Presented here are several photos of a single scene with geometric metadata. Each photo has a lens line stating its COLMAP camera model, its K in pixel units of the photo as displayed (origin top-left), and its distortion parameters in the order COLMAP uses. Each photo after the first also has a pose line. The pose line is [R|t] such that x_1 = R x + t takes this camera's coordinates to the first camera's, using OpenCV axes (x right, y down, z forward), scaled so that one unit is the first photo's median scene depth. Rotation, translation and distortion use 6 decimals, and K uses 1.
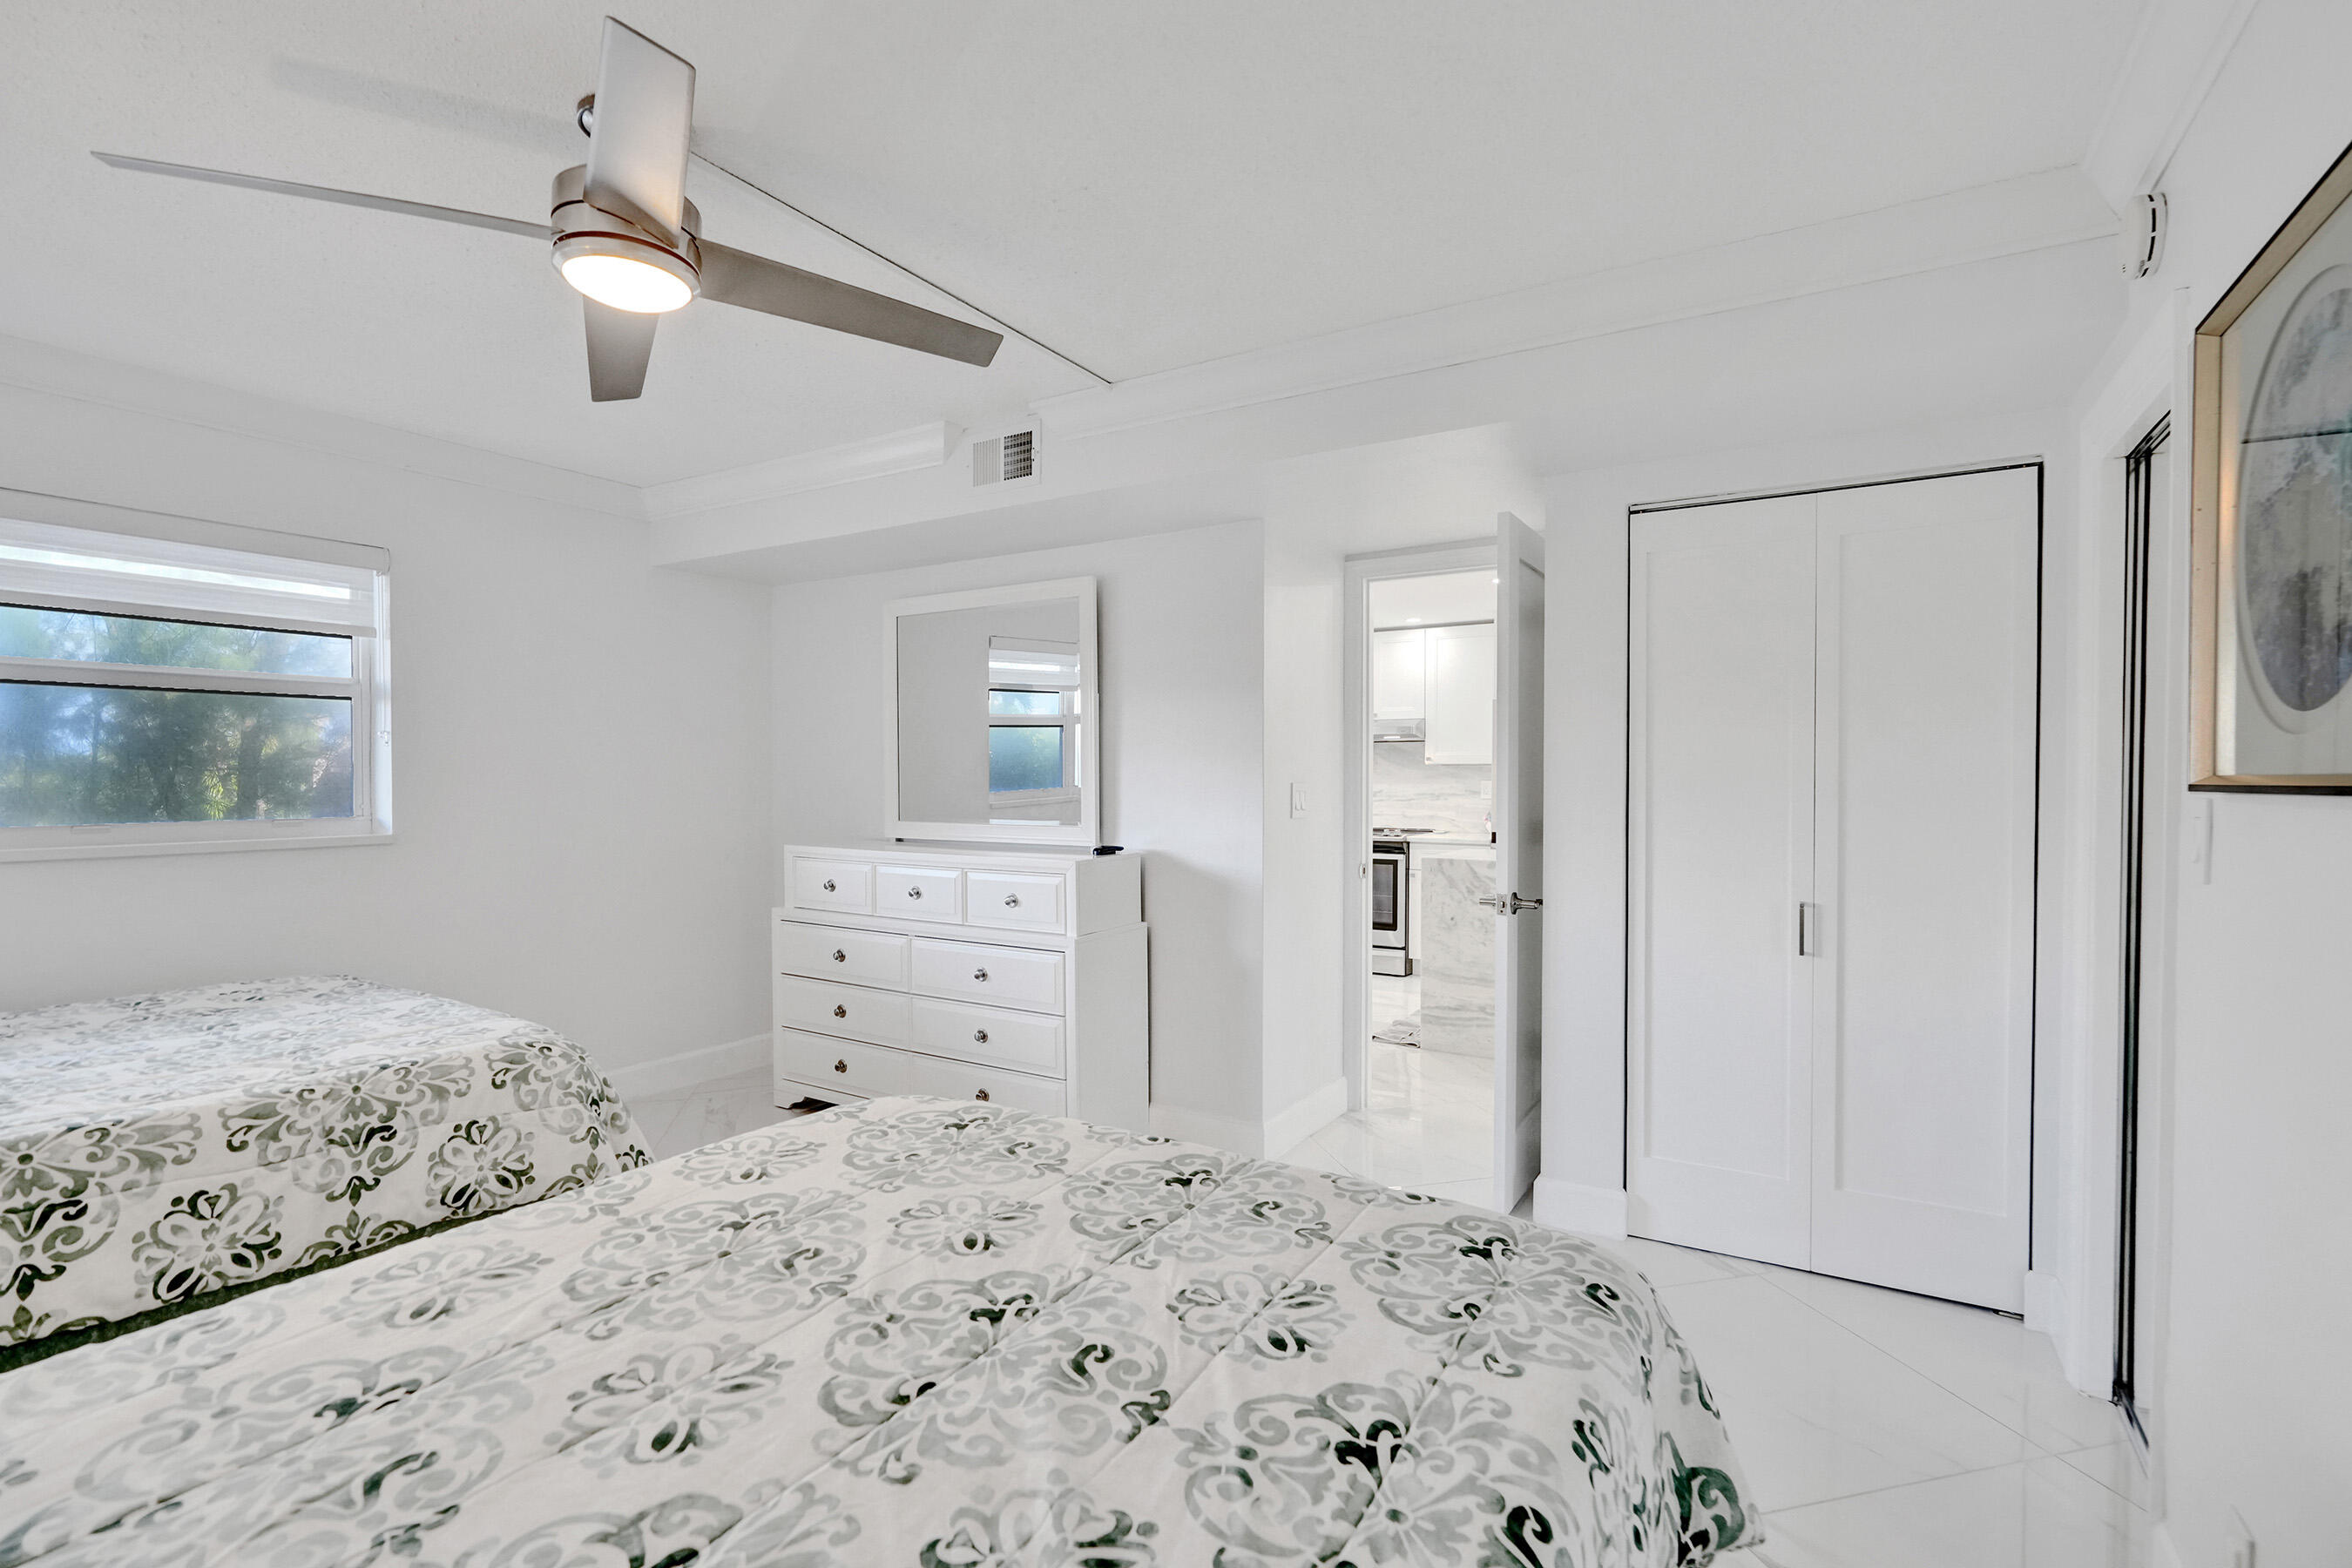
lens RADIAL K [[1080.9, 0, 1177.1], [0, 1080.9, 788.5], [0, 0, 1]] dist [0.004996, 0.001143]
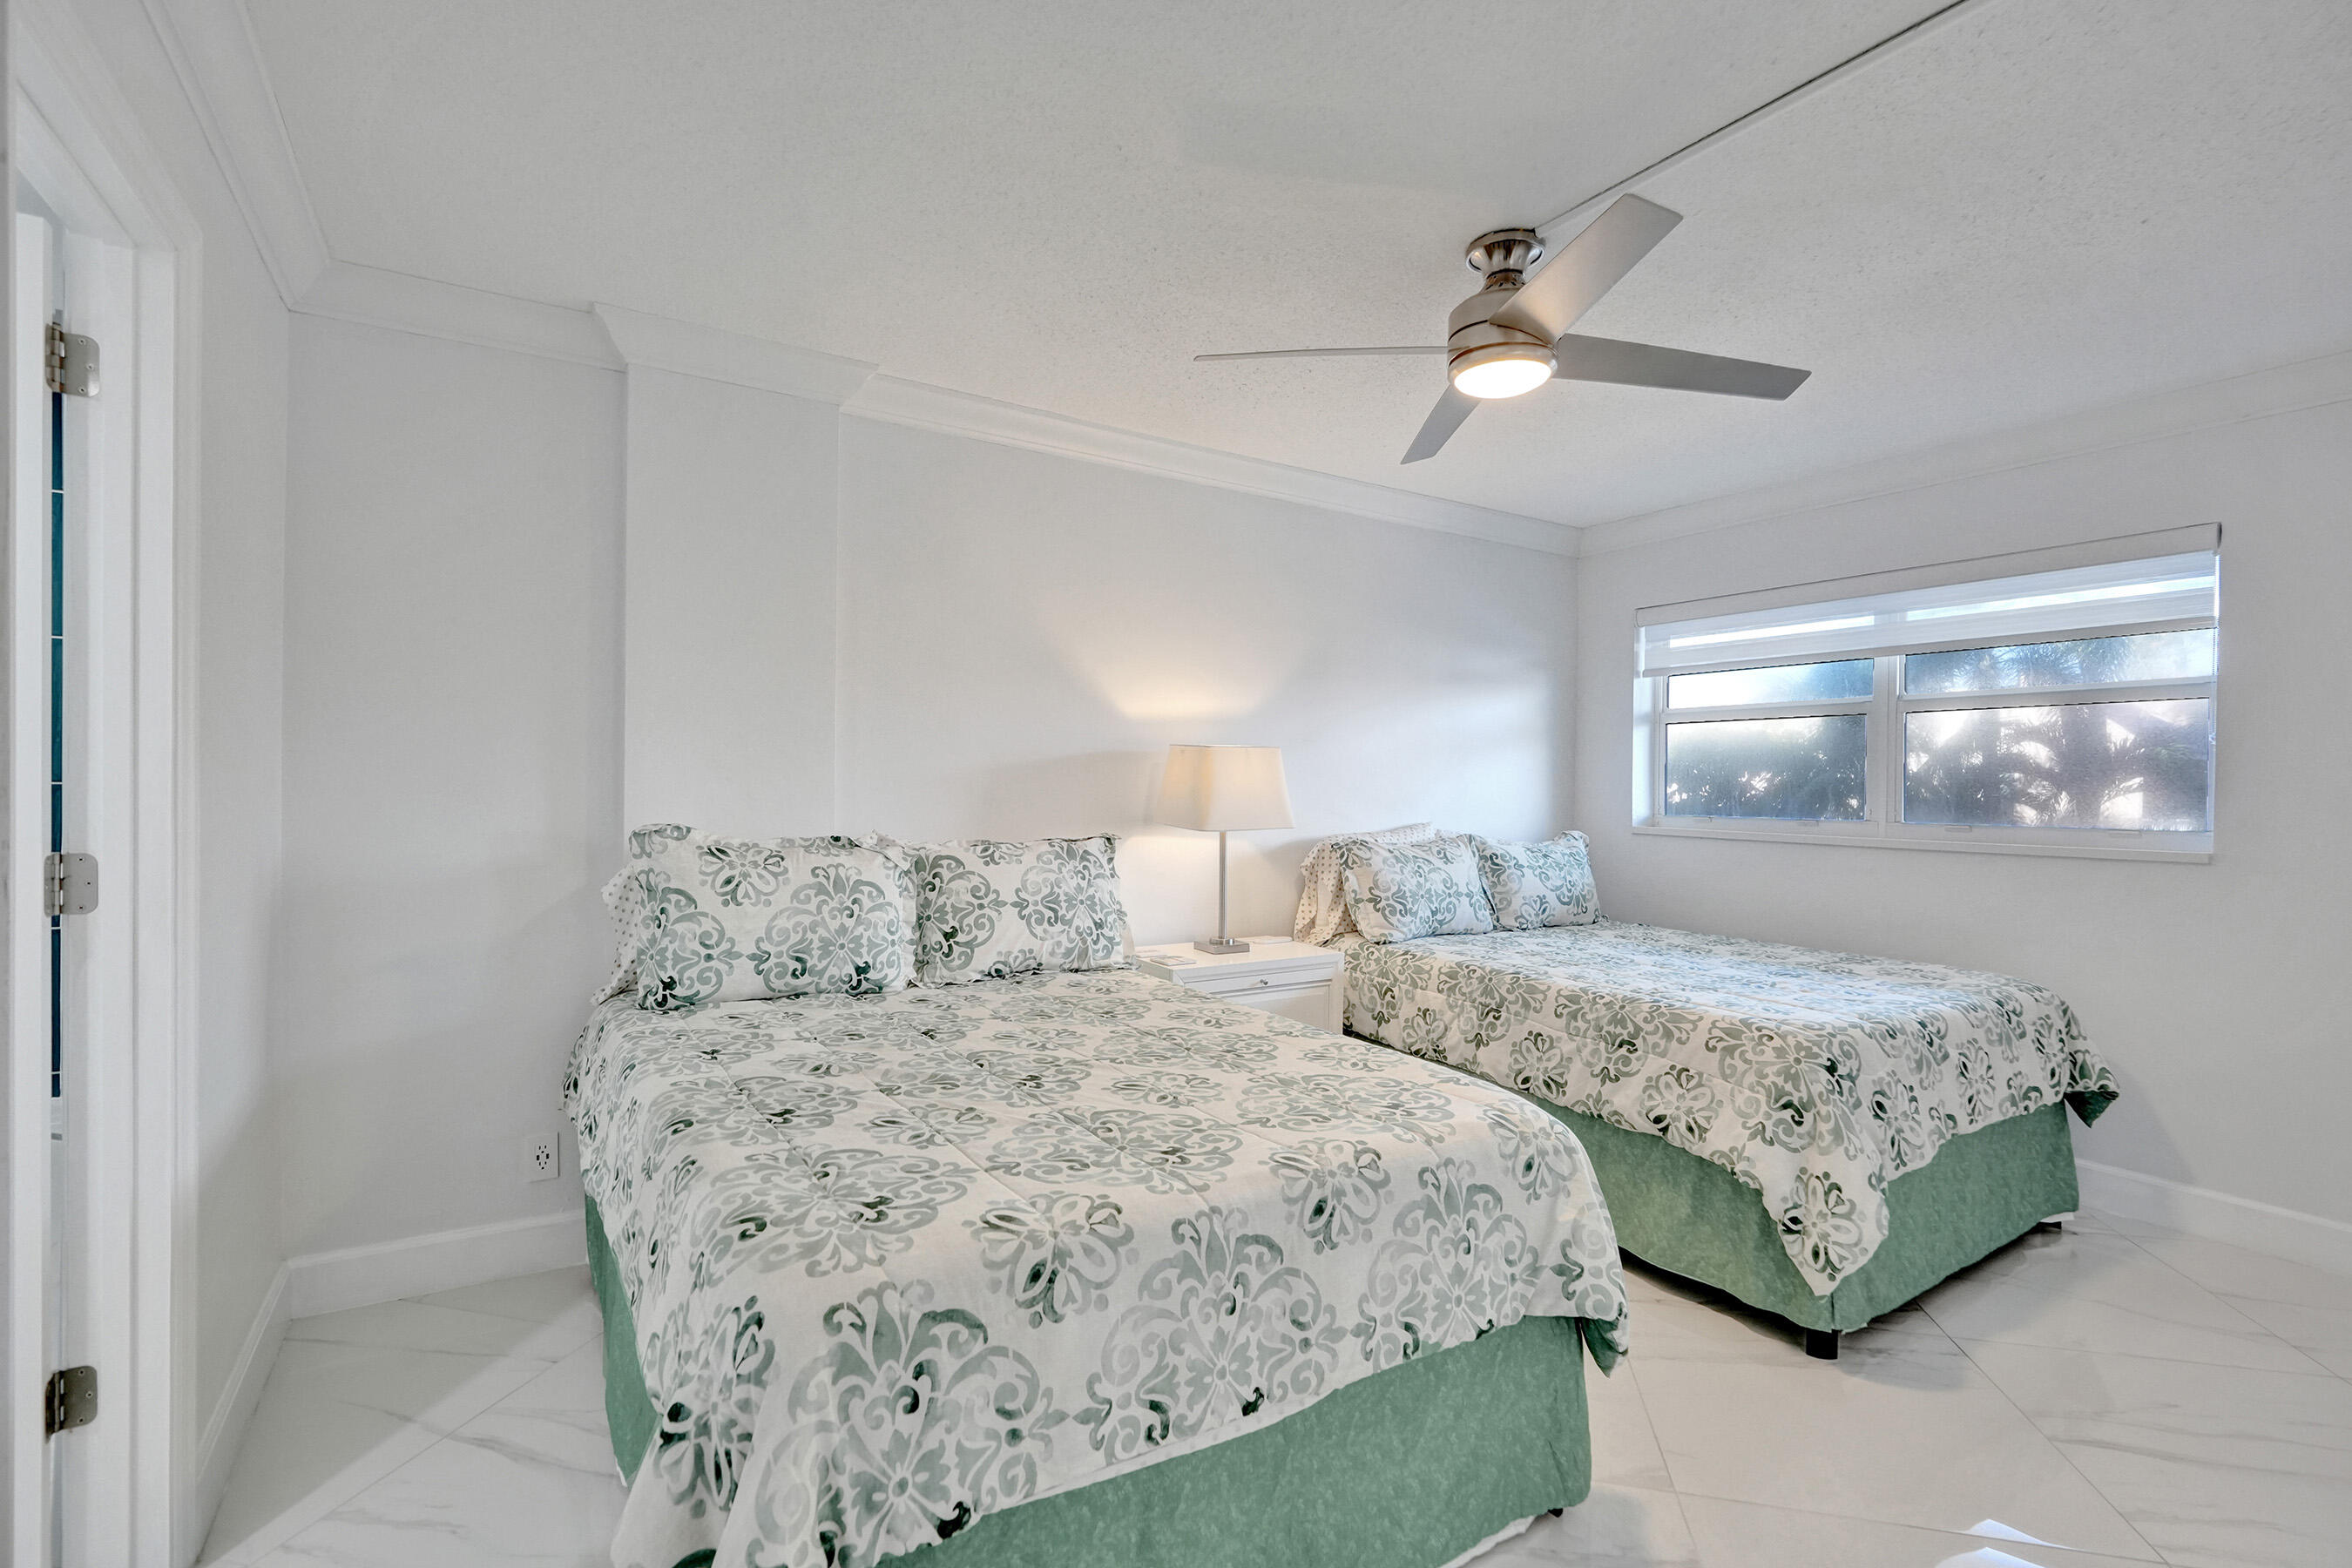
lens RADIAL K [[1080.9, 0, 1181.3], [0, 1080.9, 787.9], [0, 0, 1]] dist [0.004996, 0.001143]
pose [[-0.453951, -0.008670, -0.890984, 0.747382], [-0.022463, 0.999746, 0.001717, 0.015118], [0.890743, 0.020793, -0.454031, 1.199988]]
